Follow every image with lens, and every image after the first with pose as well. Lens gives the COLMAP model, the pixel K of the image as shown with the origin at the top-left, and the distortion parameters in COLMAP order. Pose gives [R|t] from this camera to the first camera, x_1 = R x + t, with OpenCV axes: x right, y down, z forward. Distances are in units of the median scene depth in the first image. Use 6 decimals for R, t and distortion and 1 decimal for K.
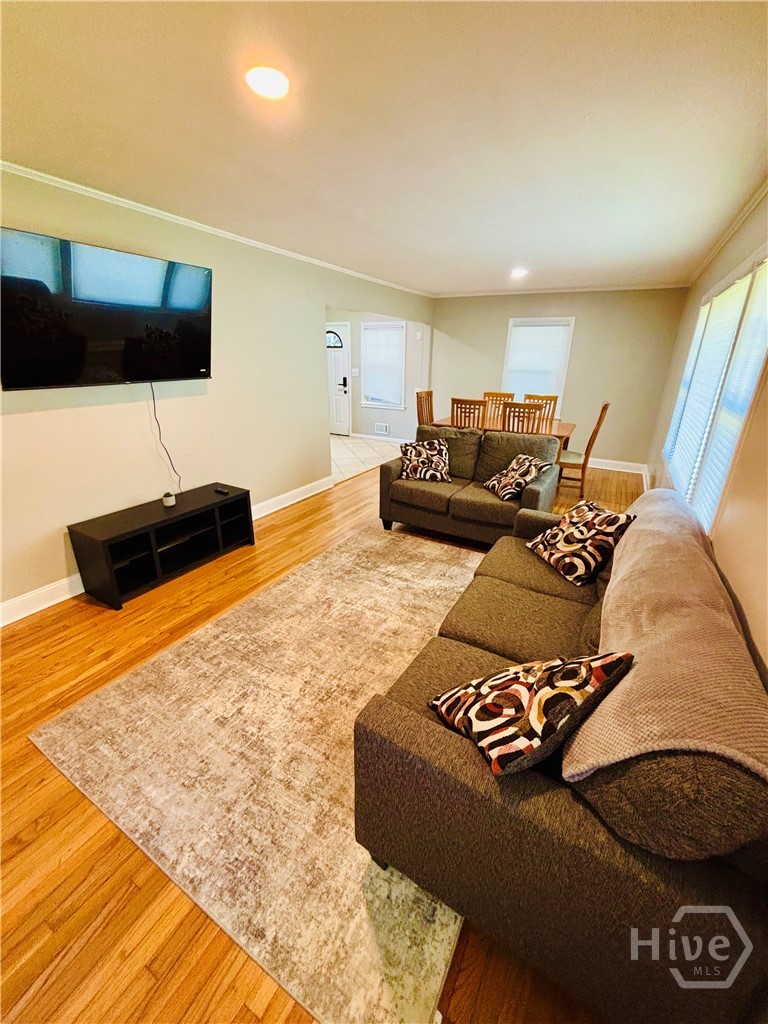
lens RADIAL K [[412.2, 0, 381.8], [0, 412.2, 507.8], [0, 0, 1]] dist [-0.000121, -0.000024]
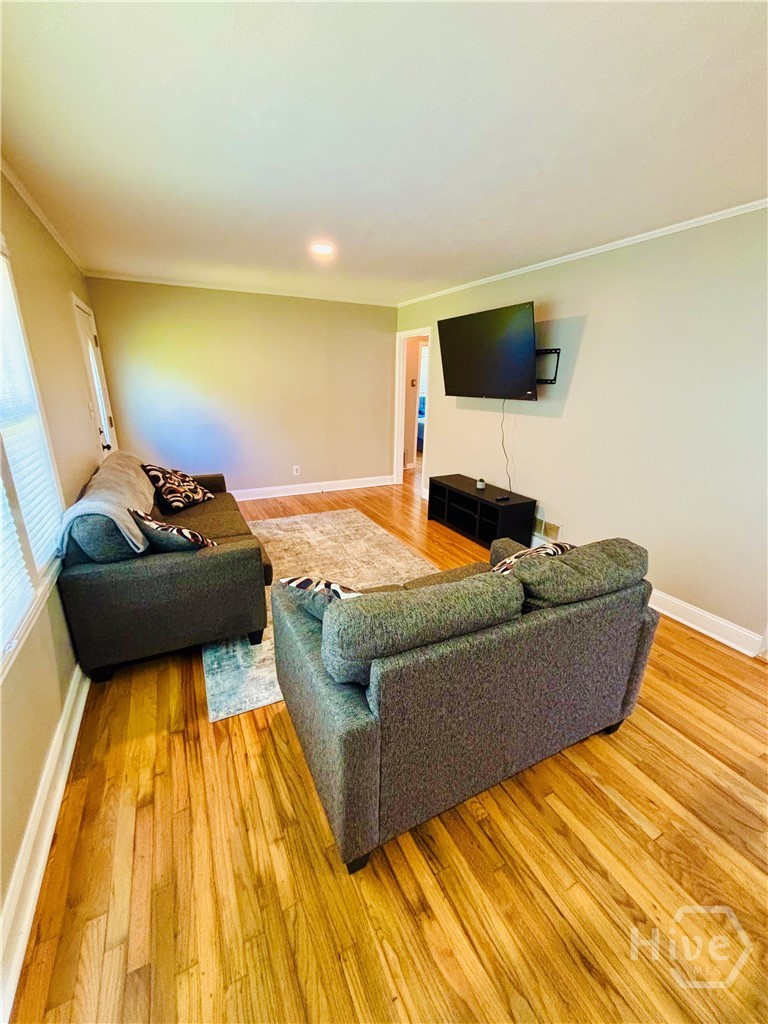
lens RADIAL K [[411.9, 0, 386.1], [0, 411.9, 512.7], [0, 0, 1]] dist [-0.000367, -0.000044]
pose [[-0.540450, 0.235133, -0.807853, 0.831318], [-0.327752, 0.825478, 0.459527, -0.500936], [0.774914, 0.513127, -0.369065, 1.420311]]
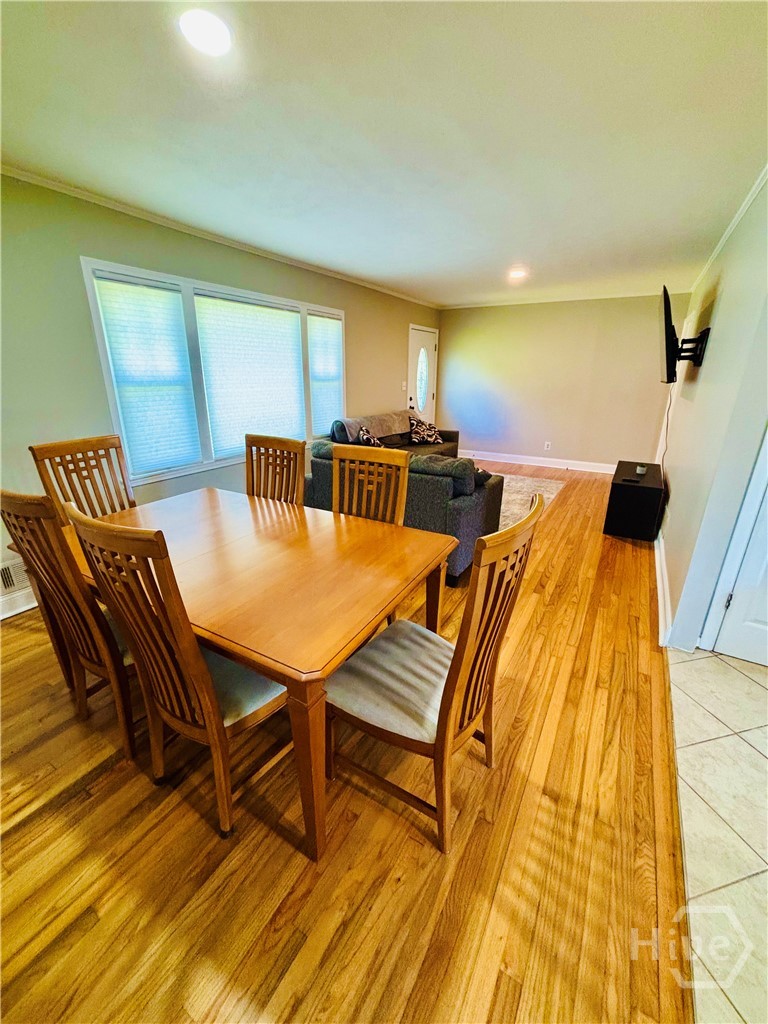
lens RADIAL K [[411.9, 0, 386.1], [0, 411.9, 512.7], [0, 0, 1]] dist [-0.000367, -0.000044]
pose [[-0.999675, -0.023373, -0.010184, 0.350329], [-0.024449, 0.765584, 0.642871, -0.818140], [-0.007229, 0.642911, -0.765907, 2.308669]]
